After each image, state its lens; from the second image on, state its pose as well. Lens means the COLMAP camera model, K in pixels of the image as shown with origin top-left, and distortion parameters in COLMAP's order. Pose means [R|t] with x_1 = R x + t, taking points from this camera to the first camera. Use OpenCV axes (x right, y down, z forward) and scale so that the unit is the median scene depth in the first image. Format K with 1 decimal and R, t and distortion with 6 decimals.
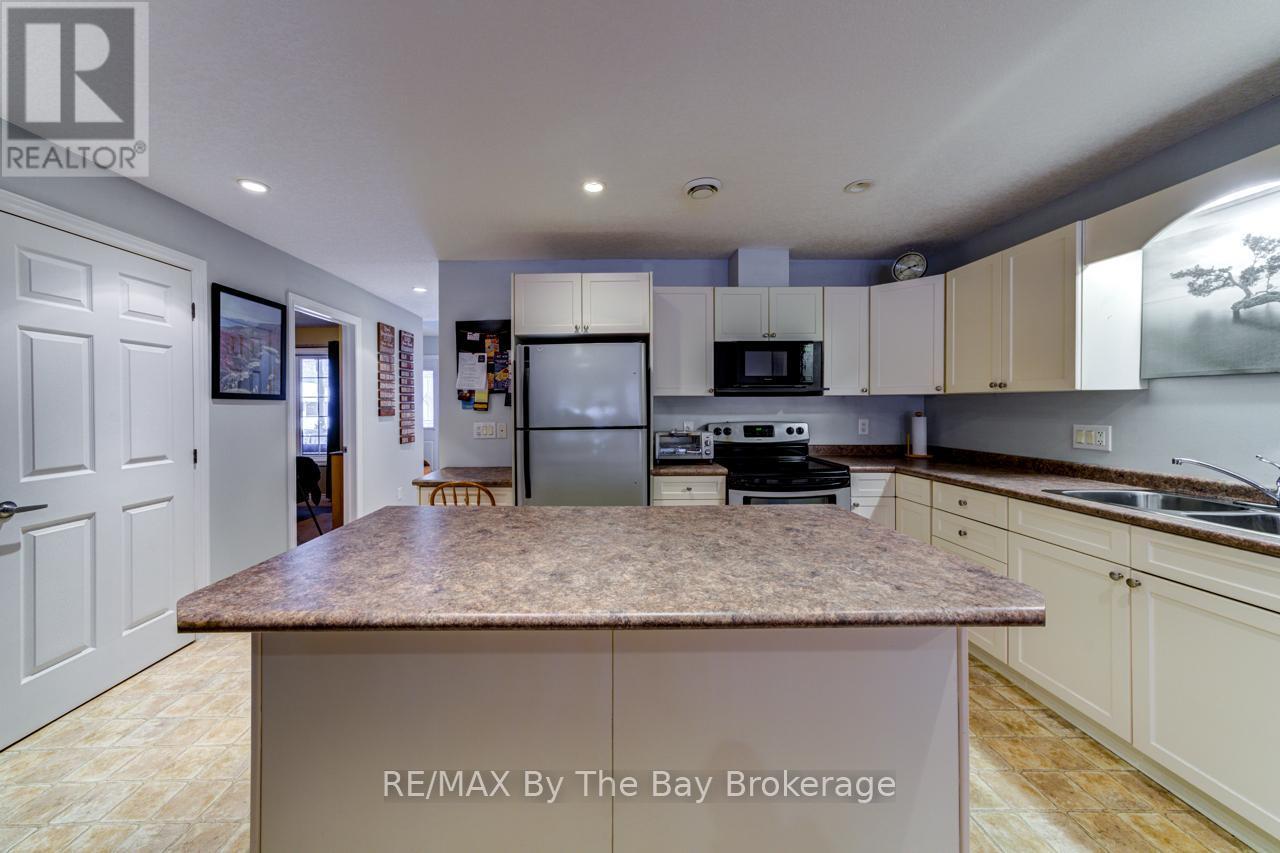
lens RADIAL K [[444.0, 0, 608.6], [0, 444.0, 409.9], [0, 0, 1]] dist [0.006688, 0.001065]
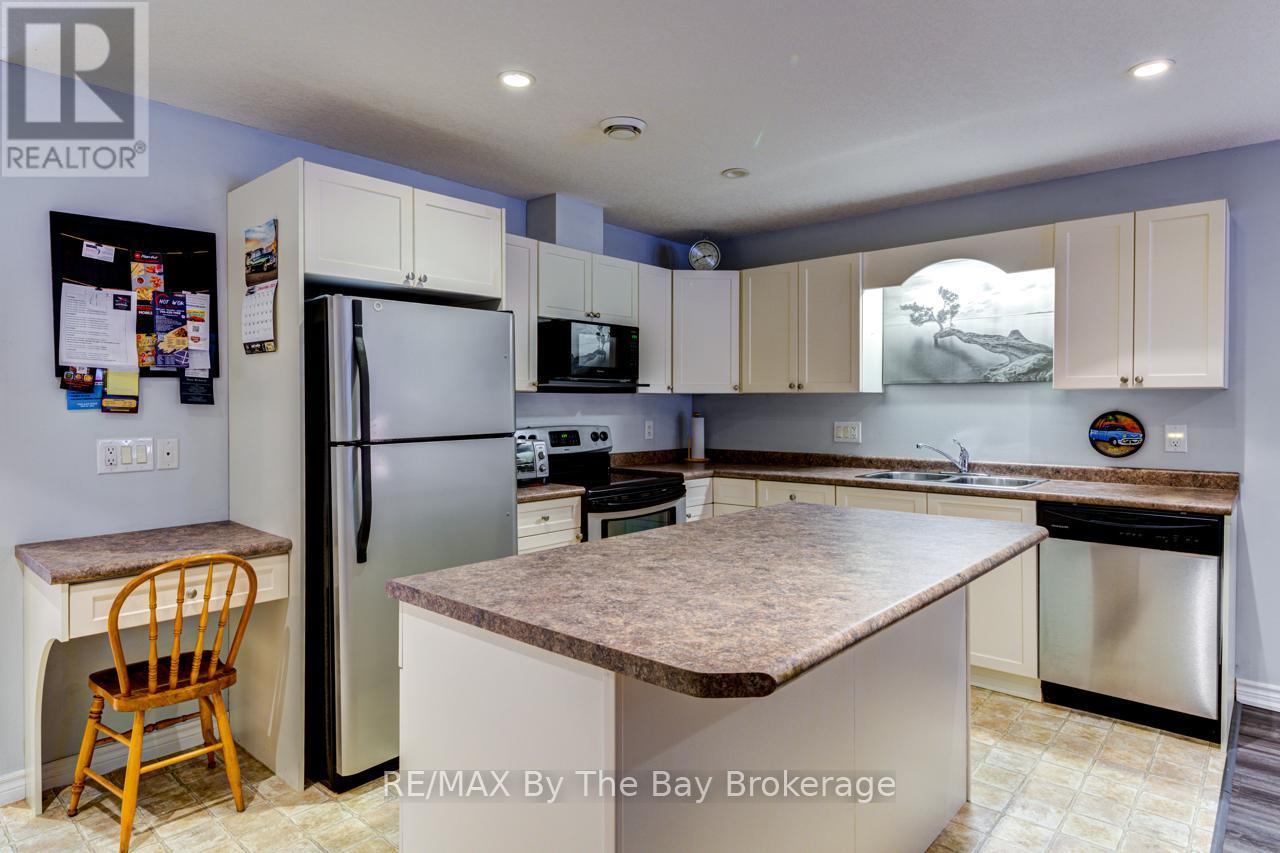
lens RADIAL K [[731.3, 0, 633.9], [0, 731.3, 407.6], [0, 0, 1]] dist [0.029601, -0.020922]
pose [[0.672143, 0.000718, 0.740421, -0.608258], [0.005025, 0.999972, -0.005532, 0.003505], [-0.740405, 0.007439, 0.672120, 0.092886]]
